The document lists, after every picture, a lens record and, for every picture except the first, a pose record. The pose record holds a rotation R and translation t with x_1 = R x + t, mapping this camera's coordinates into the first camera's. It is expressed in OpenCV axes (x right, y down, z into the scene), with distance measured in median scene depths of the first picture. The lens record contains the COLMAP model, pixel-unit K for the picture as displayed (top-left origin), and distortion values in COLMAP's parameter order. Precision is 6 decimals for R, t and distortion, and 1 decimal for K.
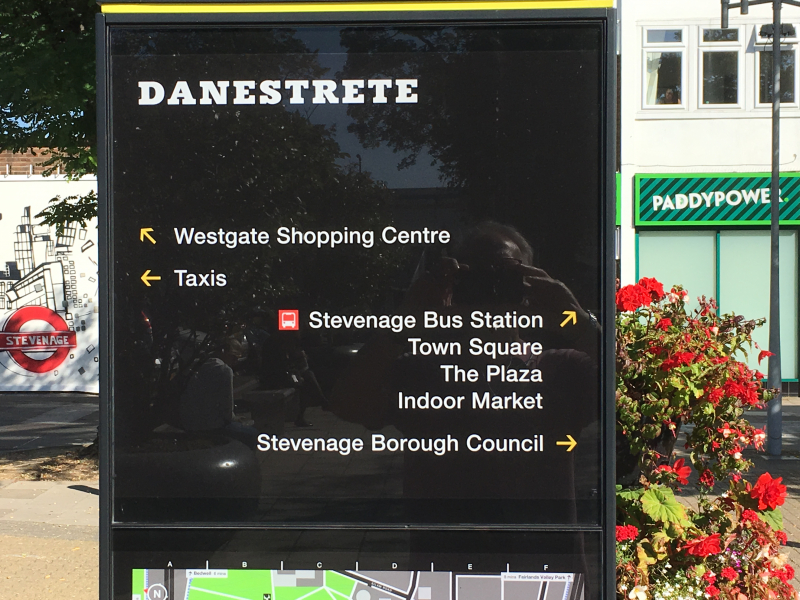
lens RADIAL K [[1395.0, 0, 400.0], [0, 1395.0, 294.4], [0, 0, 1]] dist [0.050461, 0.000000]
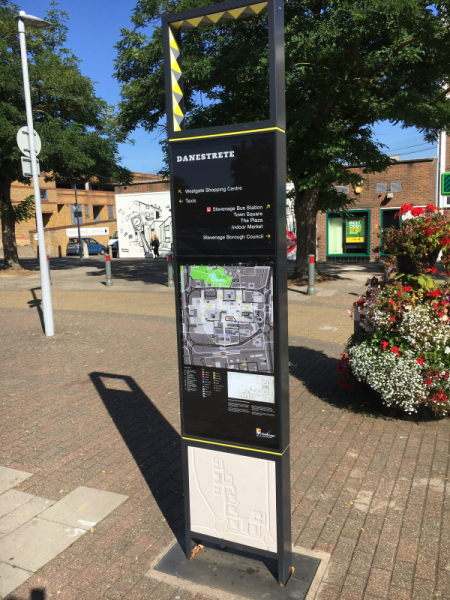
lens RADIAL K [[512.0, 0, 225.6], [0, 512.0, 297.0], [0, 0, 1]] dist [0.043312, -0.006167]
pose [[0.923446, 0.026880, -0.382785, 0.598327], [0.024964, 0.991222, 0.129828, 0.083677], [0.382915, -0.129445, 0.914669, -0.501404]]
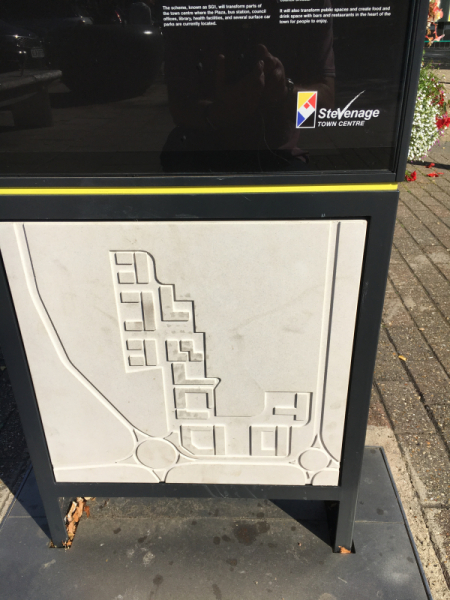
lens RADIAL K [[512.0, 0, 223.4], [0, 512.0, 297.5], [0, 0, 1]] dist [0.043312, -0.006167]
pose [[0.999788, -0.016890, -0.011752, 0.012101], [0.020388, 0.890306, 0.454906, 0.681479], [0.002780, -0.455049, 0.890462, 0.579375]]
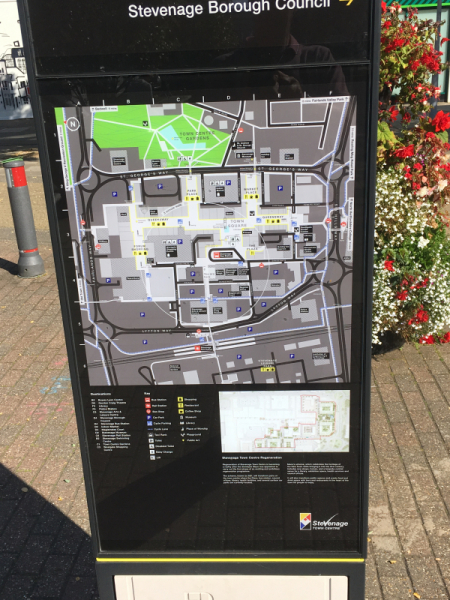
lens RADIAL K [[673.9, 0, 227.6], [0, 673.9, 299.8], [0, 0, 1]] dist [0.044864, 0.000000]
pose [[0.998893, -0.037618, -0.028228, 0.007311], [0.044804, 0.943654, 0.327886, 0.160980], [0.014303, -0.328788, 0.944295, 0.248693]]
